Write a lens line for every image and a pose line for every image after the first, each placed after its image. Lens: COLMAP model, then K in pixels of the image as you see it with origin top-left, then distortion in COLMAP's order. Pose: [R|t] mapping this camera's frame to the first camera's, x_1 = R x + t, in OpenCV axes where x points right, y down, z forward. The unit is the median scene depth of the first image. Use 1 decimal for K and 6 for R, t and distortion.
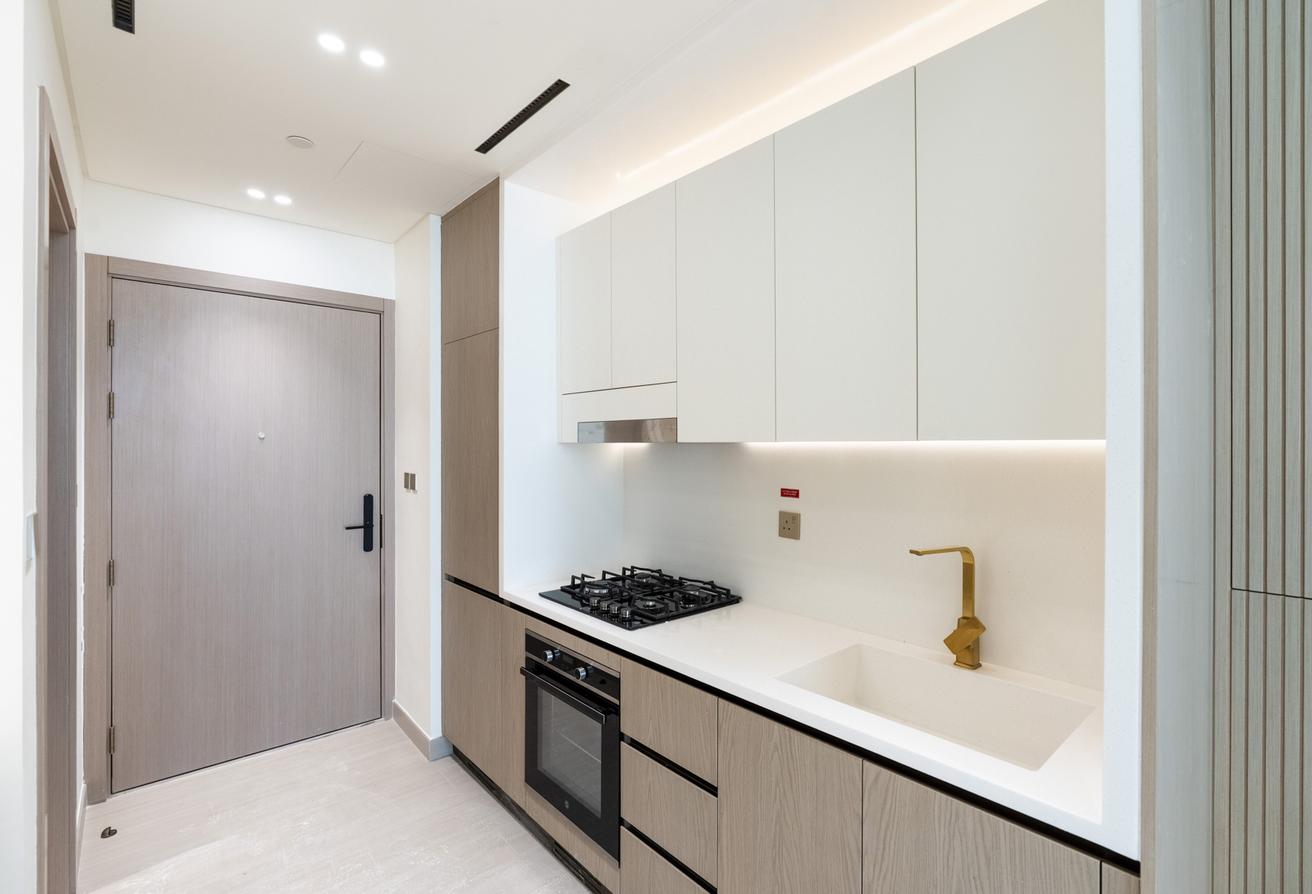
lens RADIAL K [[611.6, 0, 690.4], [0, 611.6, 445.3], [0, 0, 1]] dist [-0.001116, 0.001081]
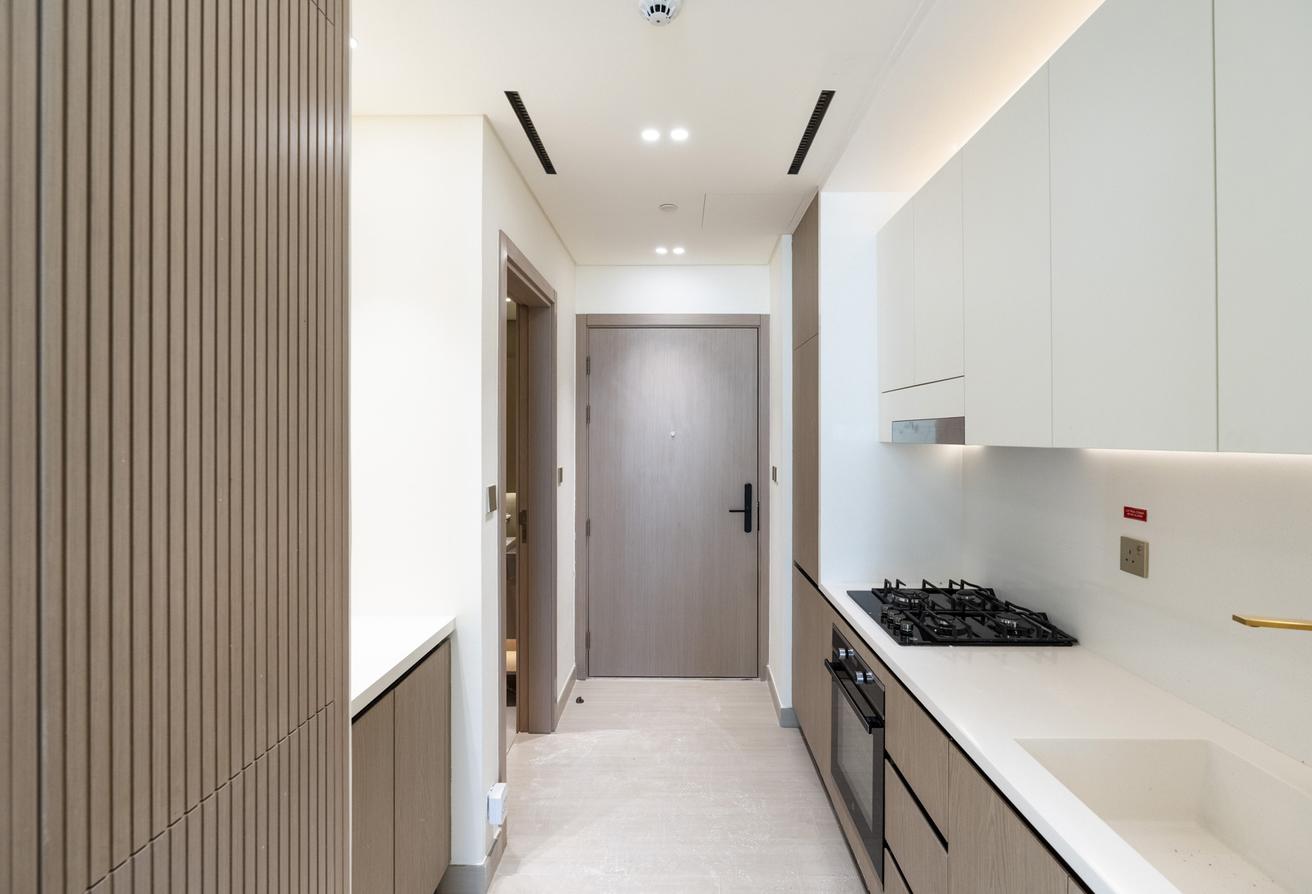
lens RADIAL K [[614.8, 0, 669.1], [0, 614.8, 434.6], [0, 0, 1]] dist [-0.004972, 0.000326]
pose [[0.723837, -0.000670, -0.689971, 0.244696], [-0.000979, 0.999998, -0.001998, -0.014881], [0.689970, 0.002122, 0.723834, 0.062121]]
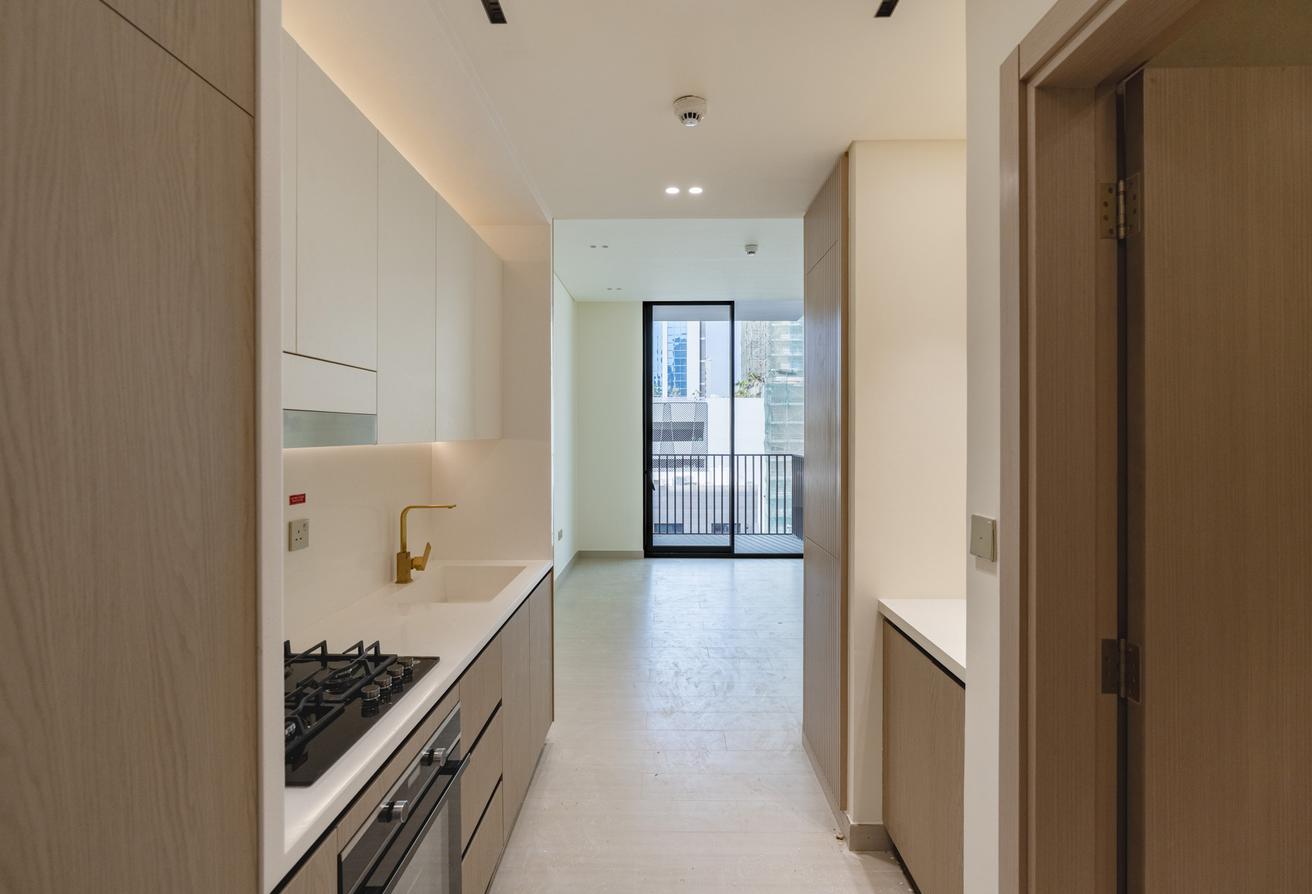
lens RADIAL K [[604.3, 0, 658.8], [0, 604.3, 442.6], [0, 0, 1]] dist [-0.003428, 0.000227]
pose [[-0.733043, -0.010240, 0.680106, -0.760079], [0.001431, 0.999861, 0.016598, -0.017550], [-0.680181, 0.013140, -0.732926, 1.180220]]
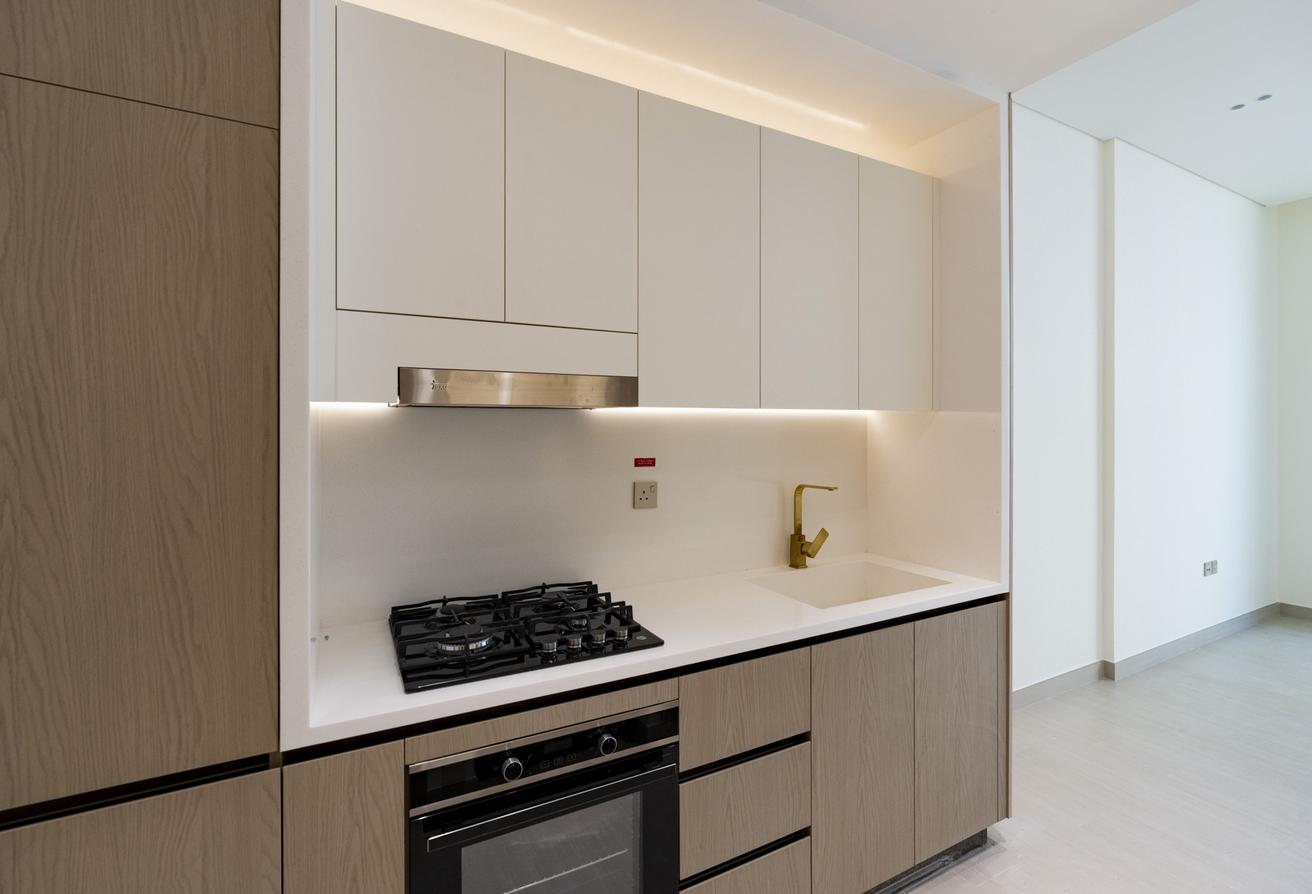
lens RADIAL K [[610.8, 0, 656.2], [0, 610.8, 428.6], [0, 0, 1]] dist [-0.004333, -0.000290]
pose [[0.234359, -0.000353, 0.972150, -0.718638], [0.004221, 0.999991, -0.000655, 0.022677], [-0.972141, 0.004257, 0.234358, 0.689589]]
